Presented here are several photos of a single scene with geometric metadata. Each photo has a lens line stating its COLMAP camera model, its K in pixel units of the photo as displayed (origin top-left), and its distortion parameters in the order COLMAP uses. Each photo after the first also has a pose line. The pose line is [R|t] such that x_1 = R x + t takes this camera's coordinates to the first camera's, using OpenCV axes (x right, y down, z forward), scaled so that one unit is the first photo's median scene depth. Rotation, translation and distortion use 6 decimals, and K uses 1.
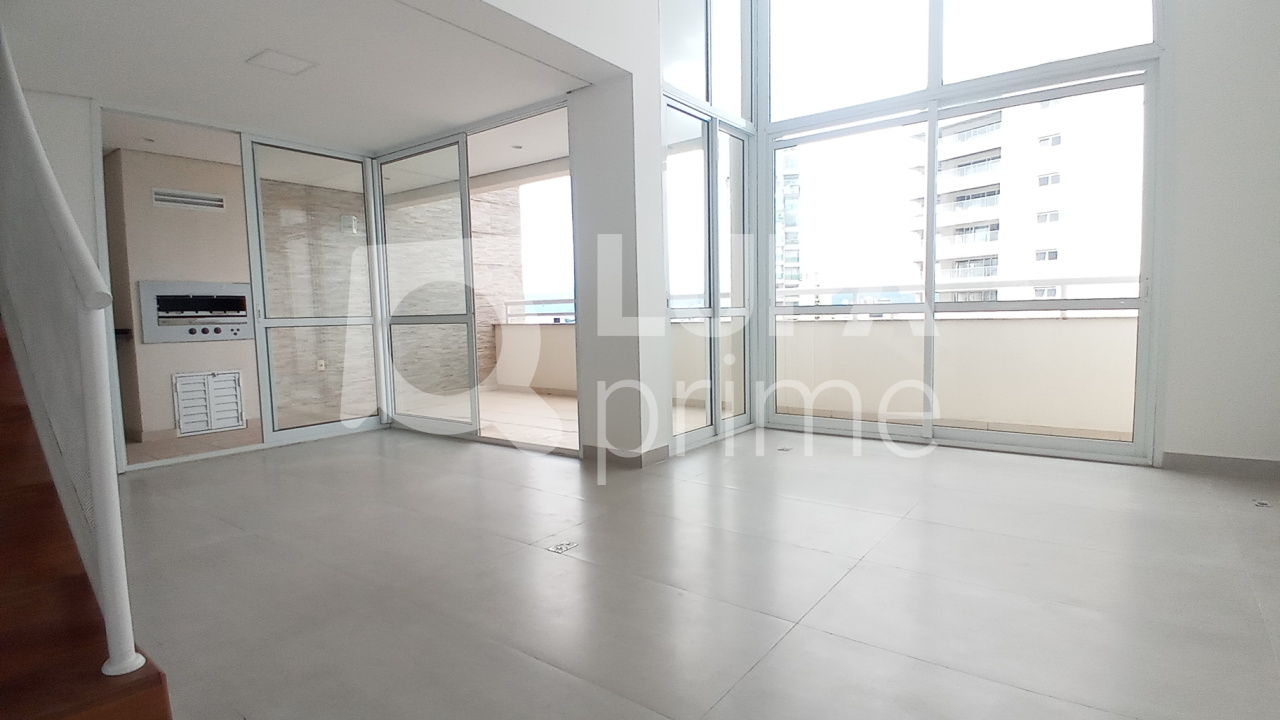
lens RADIAL K [[626.0, 0, 647.8], [0, 626.0, 366.1], [0, 0, 1]] dist [0.041215, -0.056510]
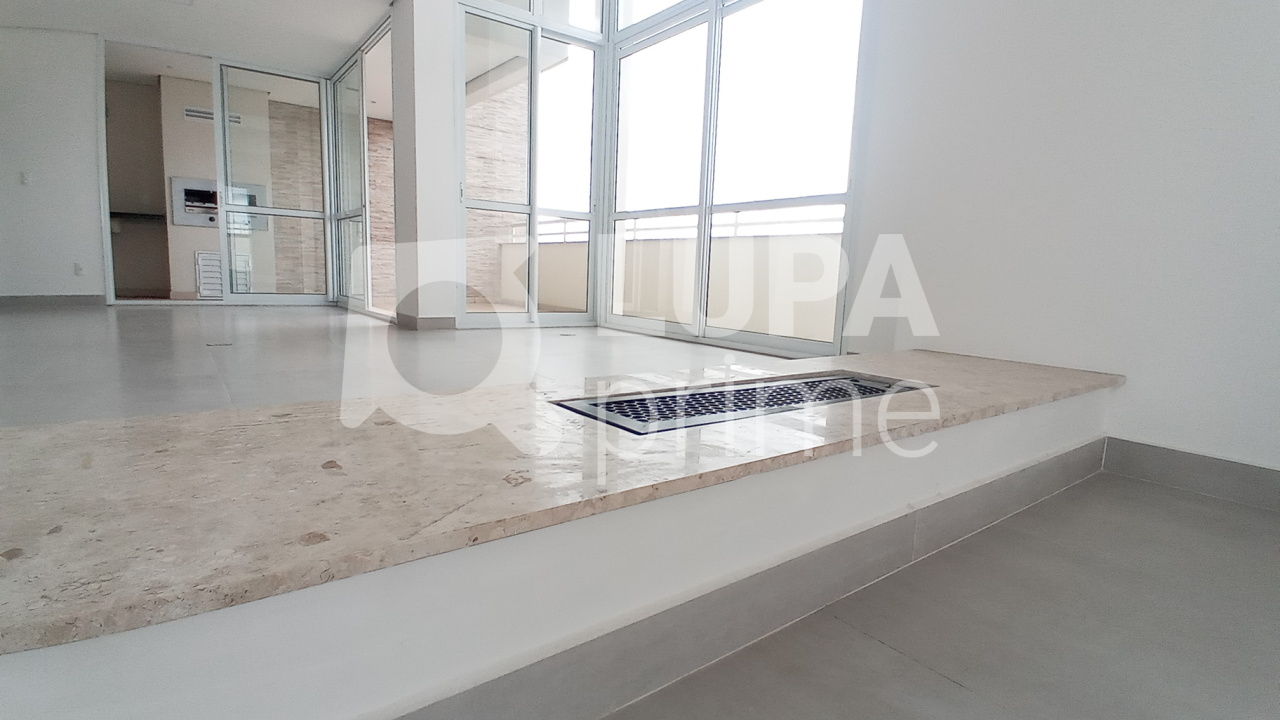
lens RADIAL K [[626.0, 0, 647.8], [0, 626.0, 366.1], [0, 0, 1]] dist [0.041215, -0.056510]
pose [[0.957963, 0.101858, -0.268201, 0.540707], [-0.085773, 0.993778, 0.071056, 0.079672], [0.273770, -0.045065, 0.960739, -0.018223]]
